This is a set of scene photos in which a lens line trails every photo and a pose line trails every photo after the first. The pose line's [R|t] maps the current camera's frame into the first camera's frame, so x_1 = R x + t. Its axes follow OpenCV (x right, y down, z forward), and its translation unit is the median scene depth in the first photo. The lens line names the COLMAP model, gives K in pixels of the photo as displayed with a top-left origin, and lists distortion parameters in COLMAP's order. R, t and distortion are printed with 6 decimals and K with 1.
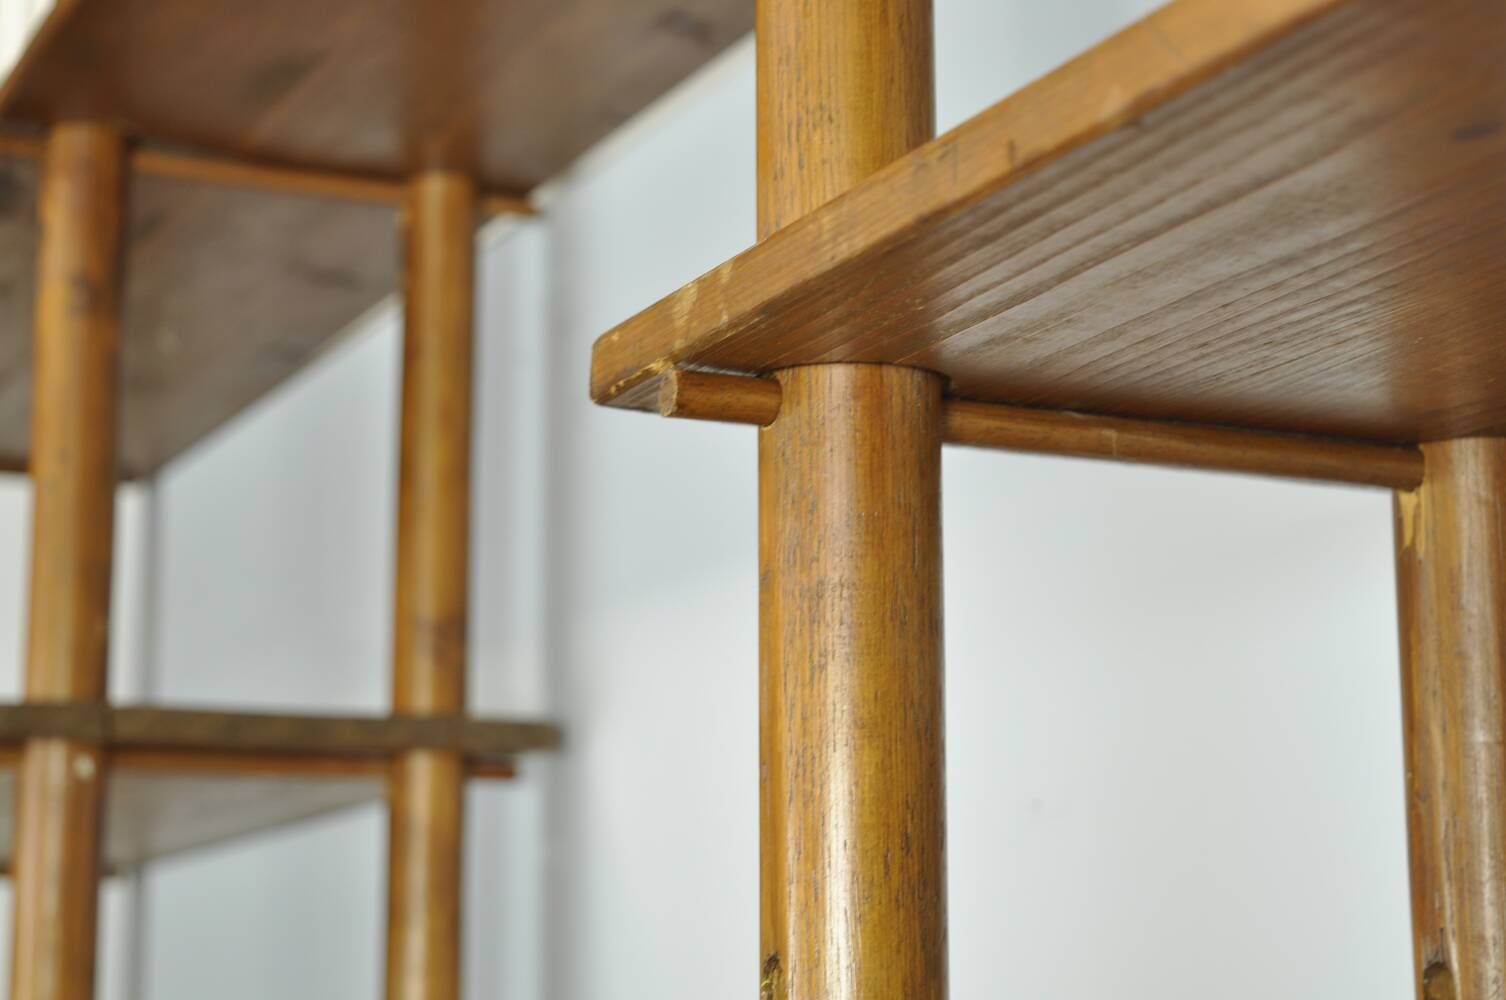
lens RADIAL K [[2340.4, 0, 753.0], [0, 2340.4, 500.0], [0, 0, 1]] dist [0.016951, 0.033798]
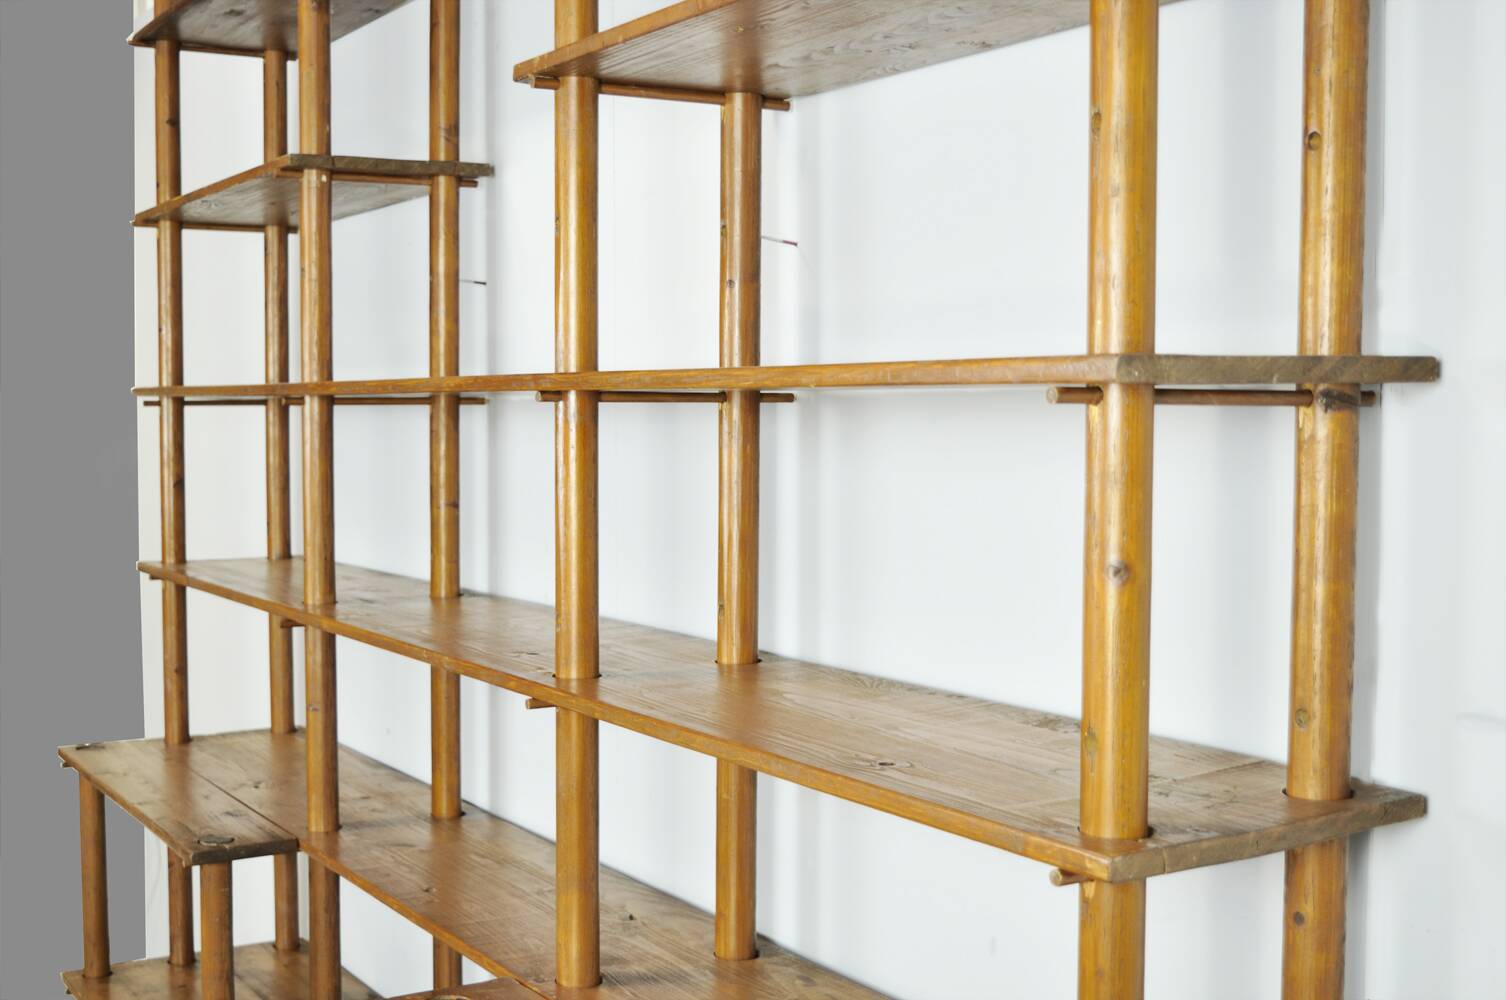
lens RADIAL K [[1845.2, 0, 753.0], [0, 1845.2, 500.0], [0, 0, 1]] dist [-0.033356, -0.009098]
pose [[0.996652, -0.000681, 0.081754, 0.076387], [-0.021066, 0.964060, 0.264847, -0.182328], [-0.078996, -0.265682, 0.960819, -2.102191]]
